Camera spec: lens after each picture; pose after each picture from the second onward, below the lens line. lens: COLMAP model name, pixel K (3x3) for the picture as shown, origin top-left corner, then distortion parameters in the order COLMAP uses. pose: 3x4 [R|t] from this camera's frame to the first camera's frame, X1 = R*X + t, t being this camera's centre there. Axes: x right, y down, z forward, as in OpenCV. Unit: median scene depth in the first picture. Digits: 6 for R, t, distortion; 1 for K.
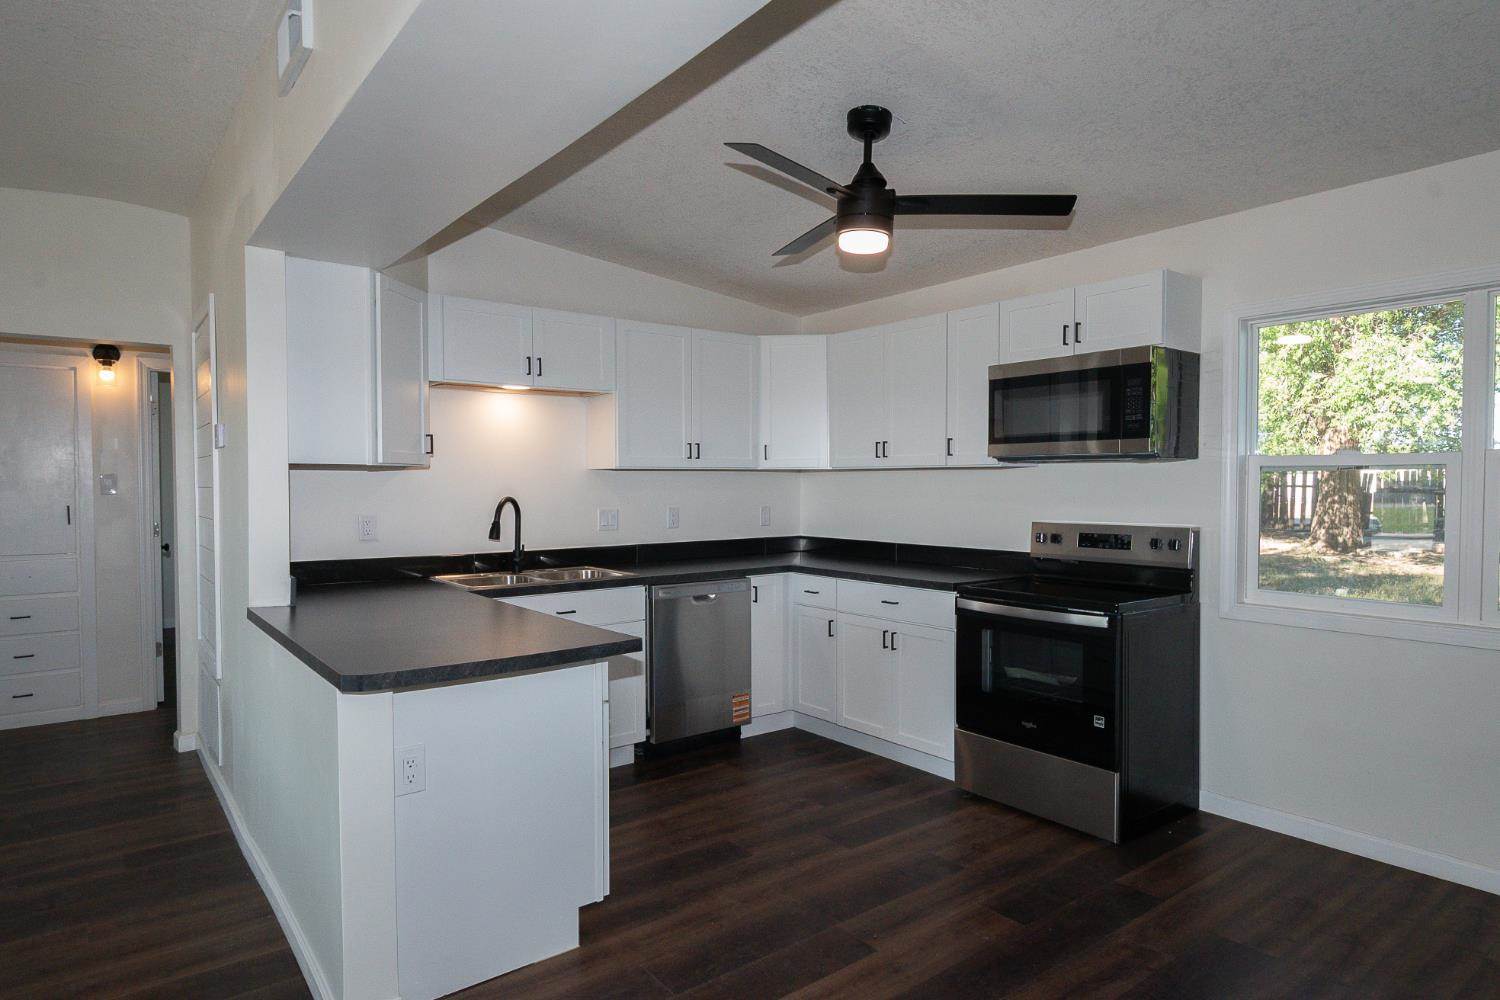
lens RADIAL K [[871.5, 0, 749.0], [0, 871.5, 501.1], [0, 0, 1]] dist [0.032739, 0.000102]
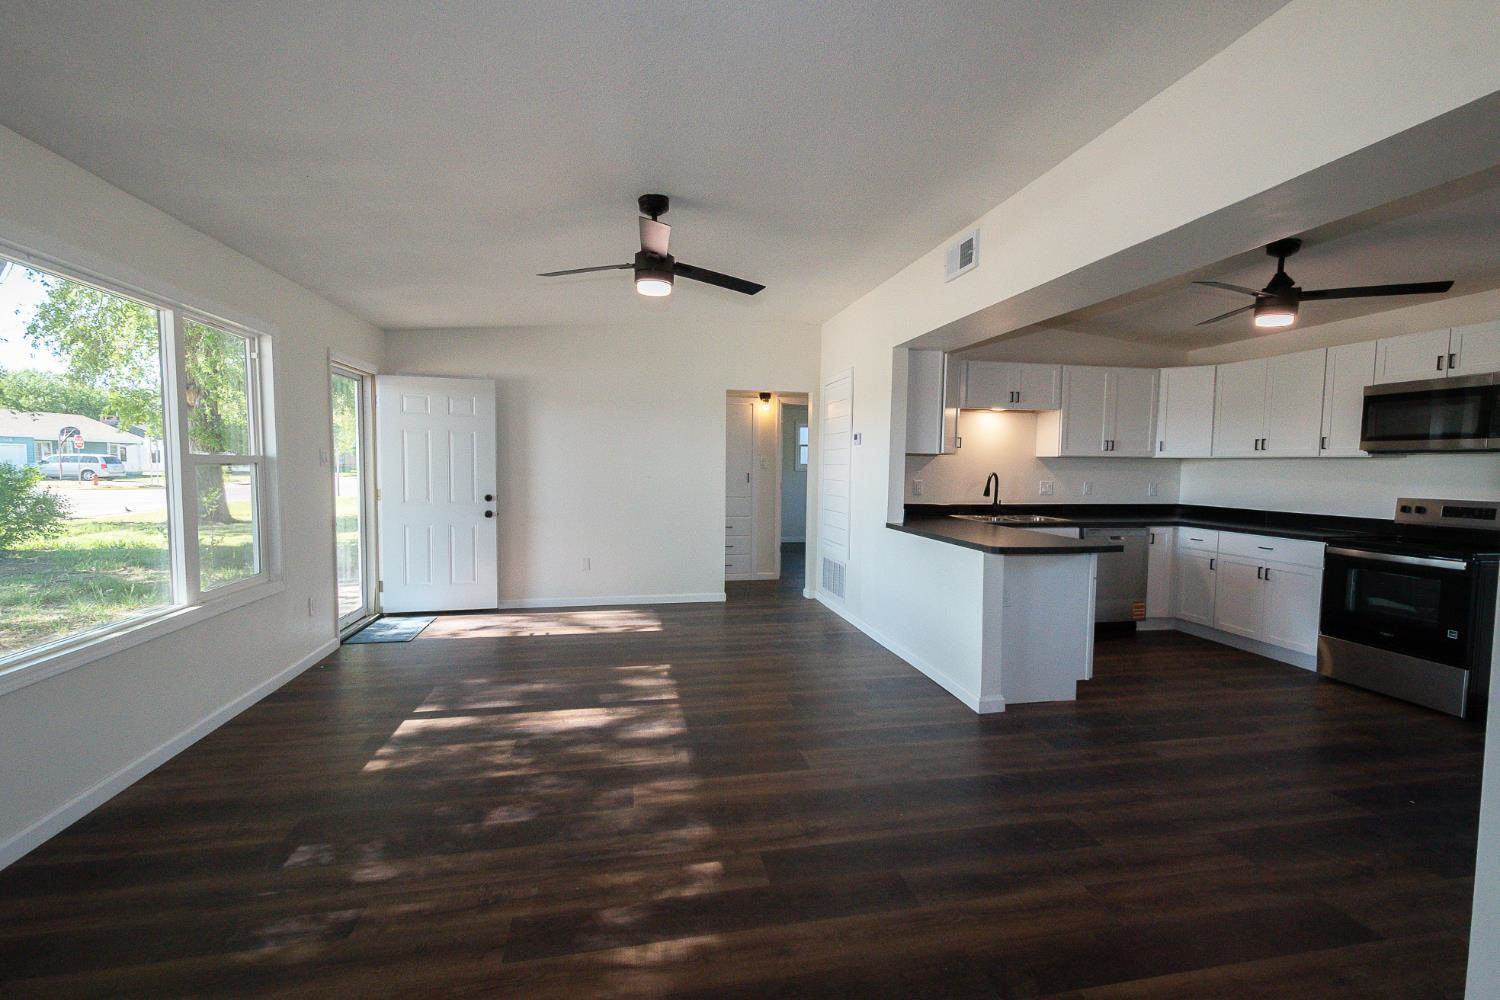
lens RADIAL K [[639.1, 0, 746.7], [0, 639.1, 503.3], [0, 0, 1]] dist [-0.000750, 0.000292]
pose [[0.889593, 0.040677, -0.454940, -0.139620], [-0.023937, 0.998810, 0.042498, 0.015240], [0.456127, -0.026916, 0.889508, -0.388328]]
